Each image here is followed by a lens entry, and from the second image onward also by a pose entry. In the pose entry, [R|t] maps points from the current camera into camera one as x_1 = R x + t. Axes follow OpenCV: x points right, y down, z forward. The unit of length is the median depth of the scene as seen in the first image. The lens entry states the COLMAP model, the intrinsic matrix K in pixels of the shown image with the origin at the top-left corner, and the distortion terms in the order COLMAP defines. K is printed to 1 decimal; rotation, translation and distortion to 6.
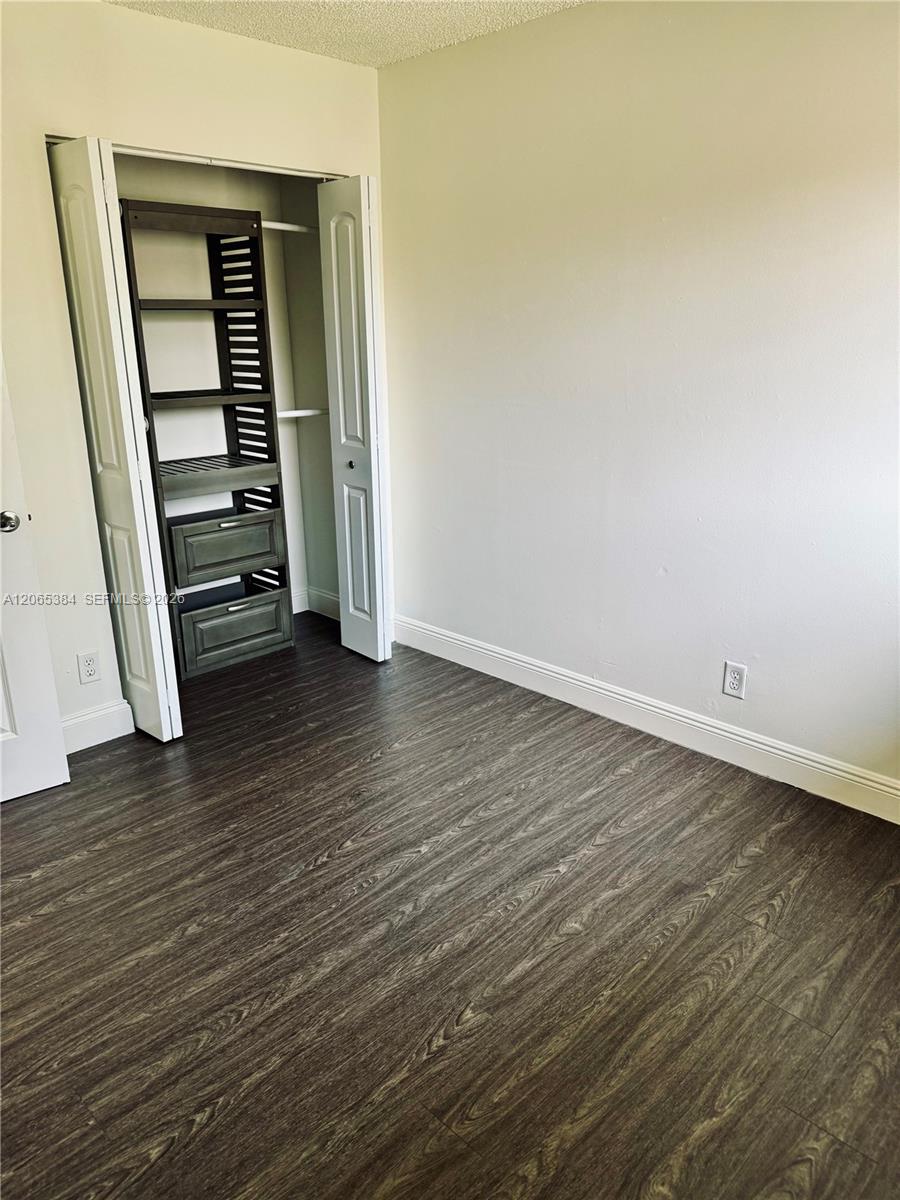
lens RADIAL K [[852.5, 0, 458.4], [0, 852.5, 598.7], [0, 0, 1]] dist [0.063082, -0.070161]
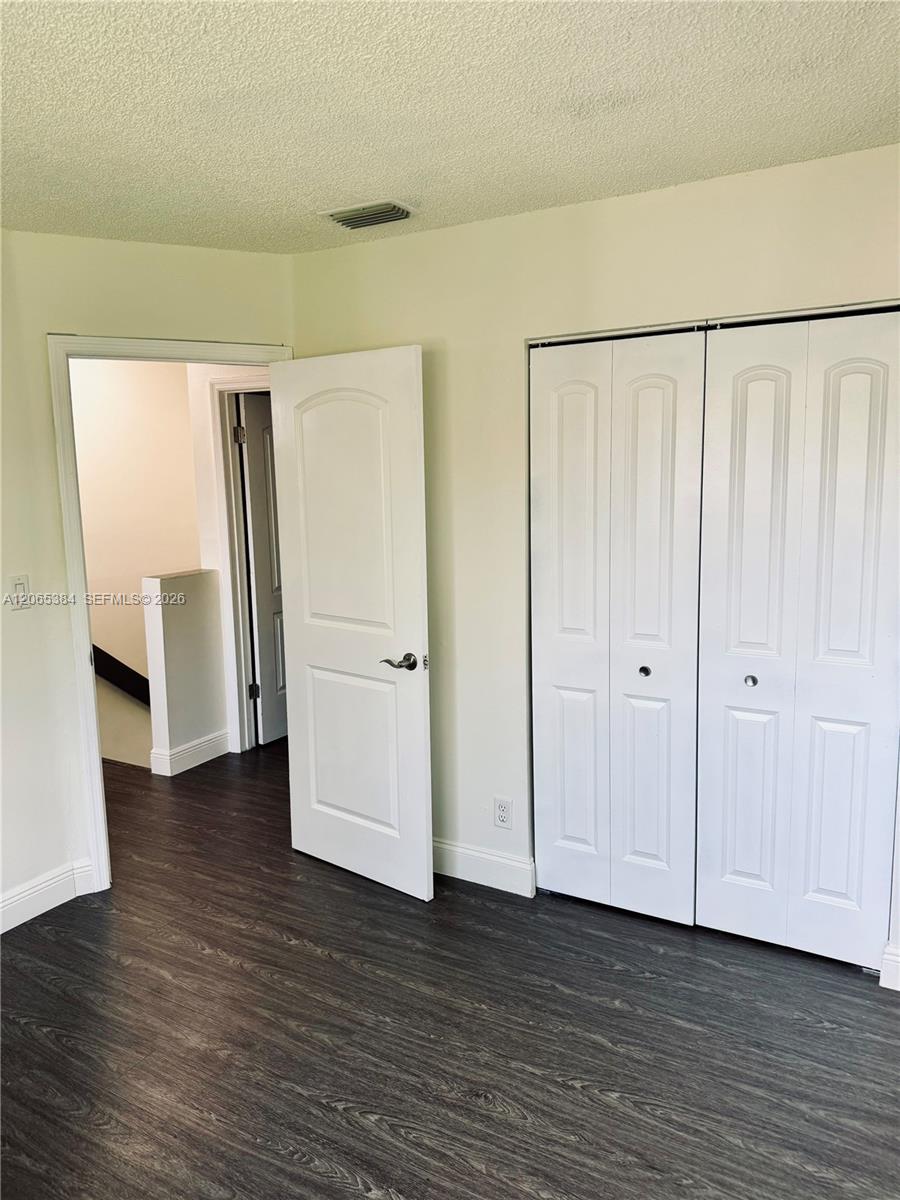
lens RADIAL K [[829.3, 0, 450.0], [0, 829.3, 600.0], [0, 0, 1]] dist [-0.026386, 0.000349]
pose [[0.254189, 0.150877, -0.955314, 0.555500], [-0.280224, 0.956877, 0.076562, -0.269140], [0.925669, 0.248241, 0.285506, 0.683527]]
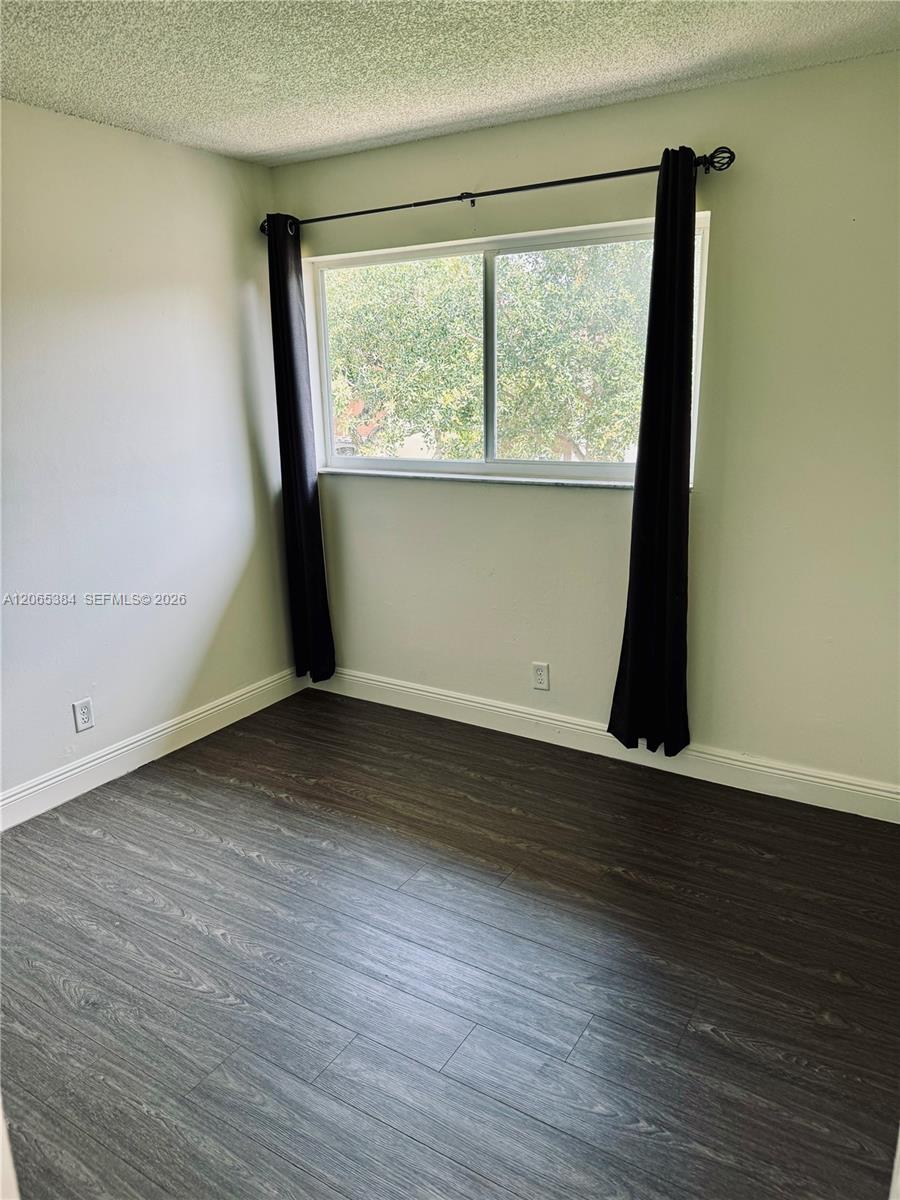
lens RADIAL K [[852.5, 0, 458.4], [0, 852.5, 598.7], [0, 0, 1]] dist [0.063082, -0.070161]
pose [[-0.226291, -0.243282, 0.943189, -0.895562], [0.313064, 0.898767, 0.306935, -0.257879], [-0.922379, 0.364735, -0.127220, 0.690565]]
